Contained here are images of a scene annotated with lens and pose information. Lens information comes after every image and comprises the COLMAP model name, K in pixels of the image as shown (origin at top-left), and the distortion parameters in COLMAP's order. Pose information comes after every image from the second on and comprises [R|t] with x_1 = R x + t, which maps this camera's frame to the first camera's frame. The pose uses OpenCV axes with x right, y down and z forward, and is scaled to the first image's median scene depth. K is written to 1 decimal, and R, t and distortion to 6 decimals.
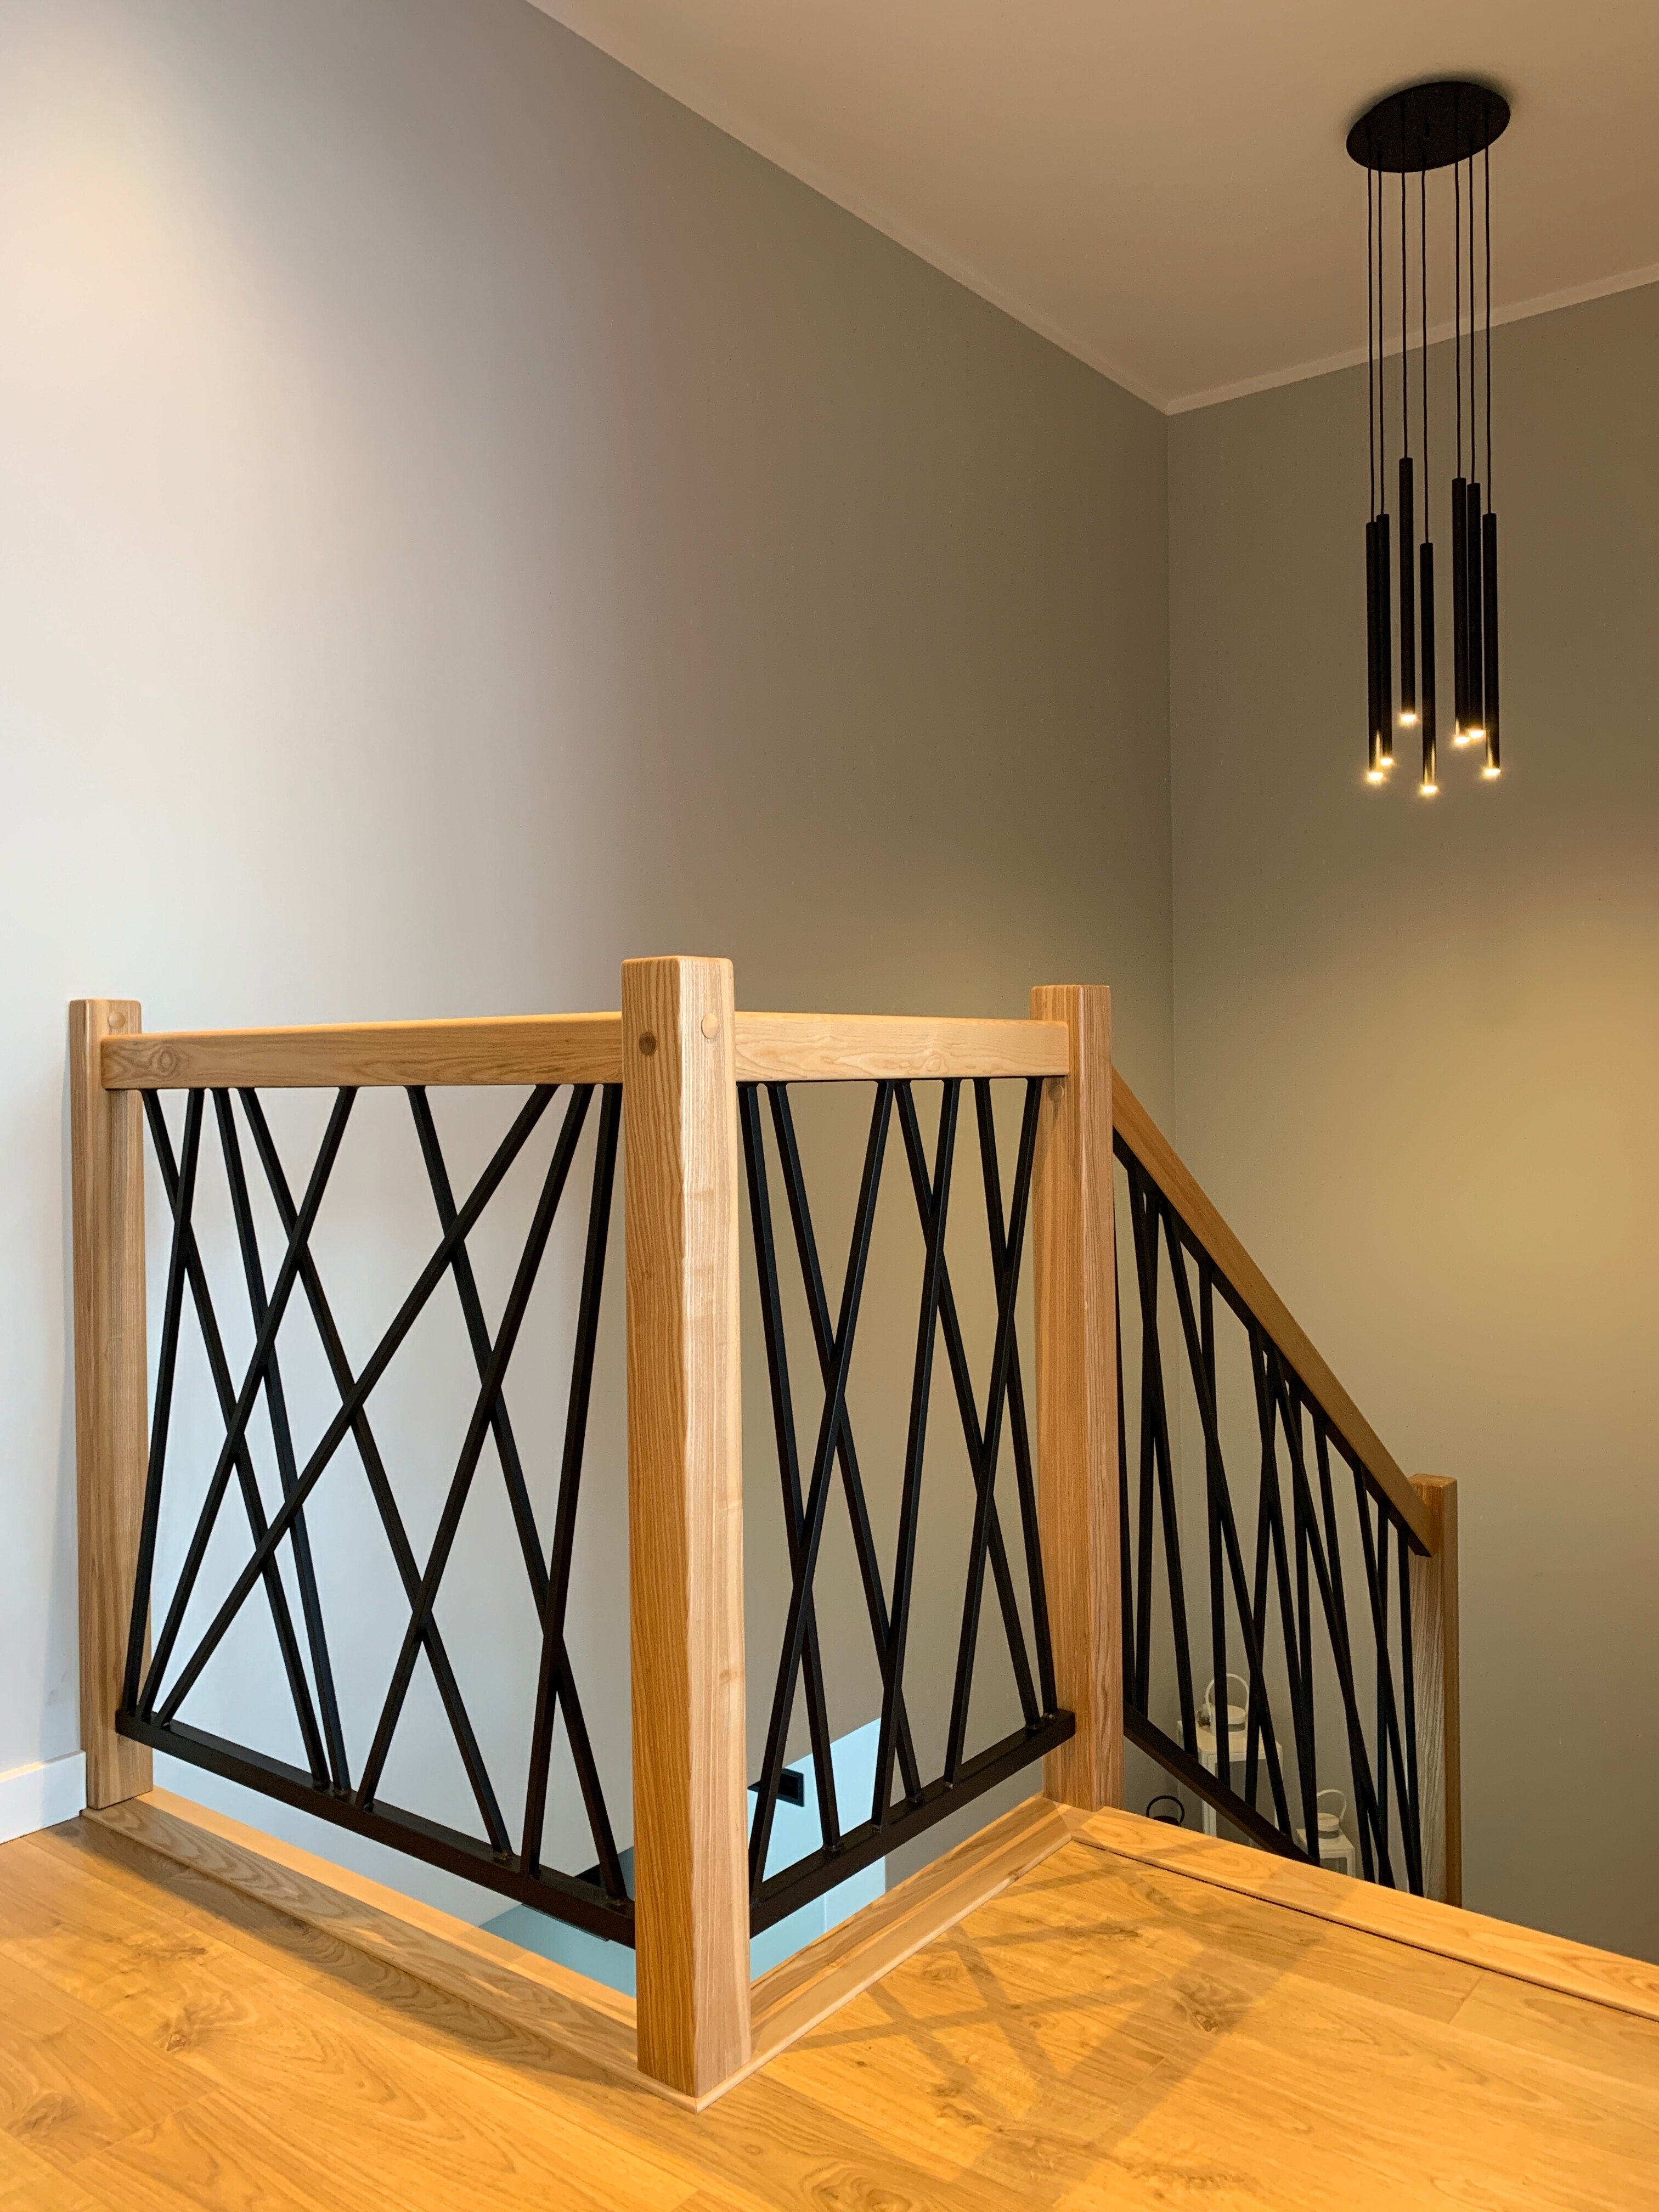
lens RADIAL K [[1677.5, 0, 837.2], [0, 1677.5, 1105.7], [0, 0, 1]] dist [0.023572, -0.006951]
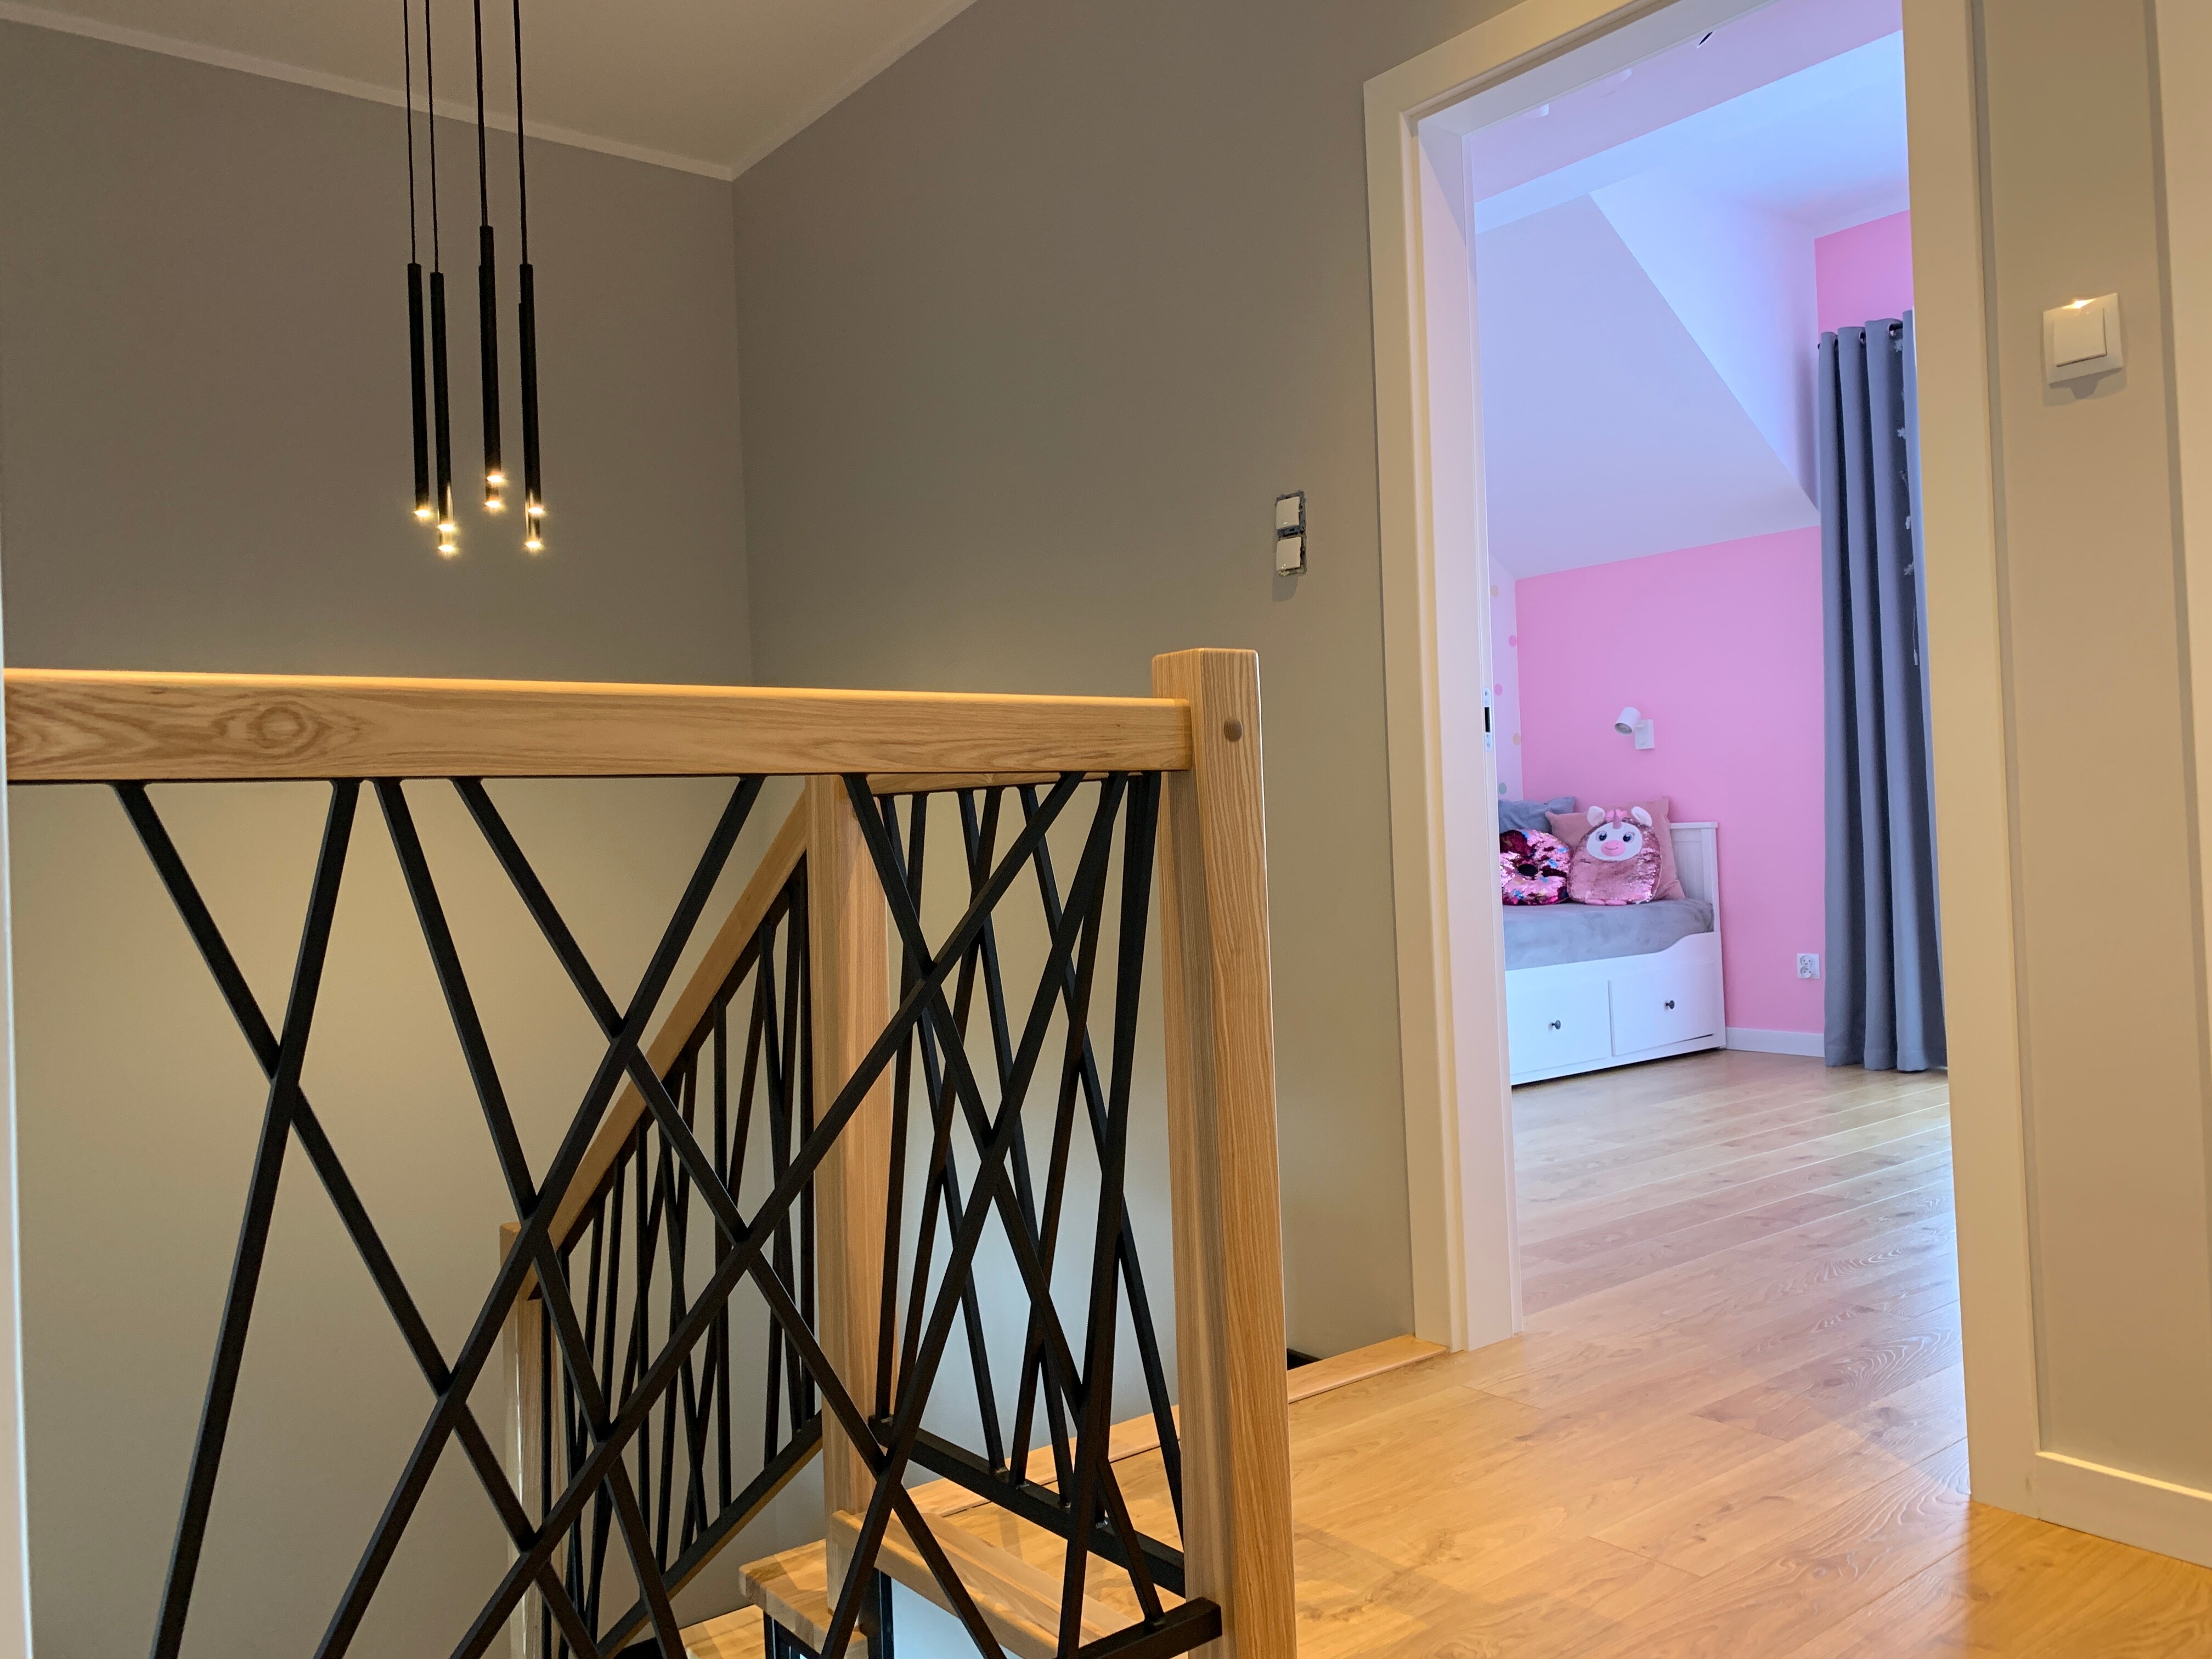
lens RADIAL K [[1677.5, 0, 1112.1], [0, 1677.5, 817.3], [0, 0, 1]] dist [0.023572, -0.006951]
pose [[0.254845, 0.011208, 0.966917, -1.083399], [0.050404, 0.998420, -0.024857, 0.037194], [-0.965667, 0.055072, 0.253877, 0.763379]]
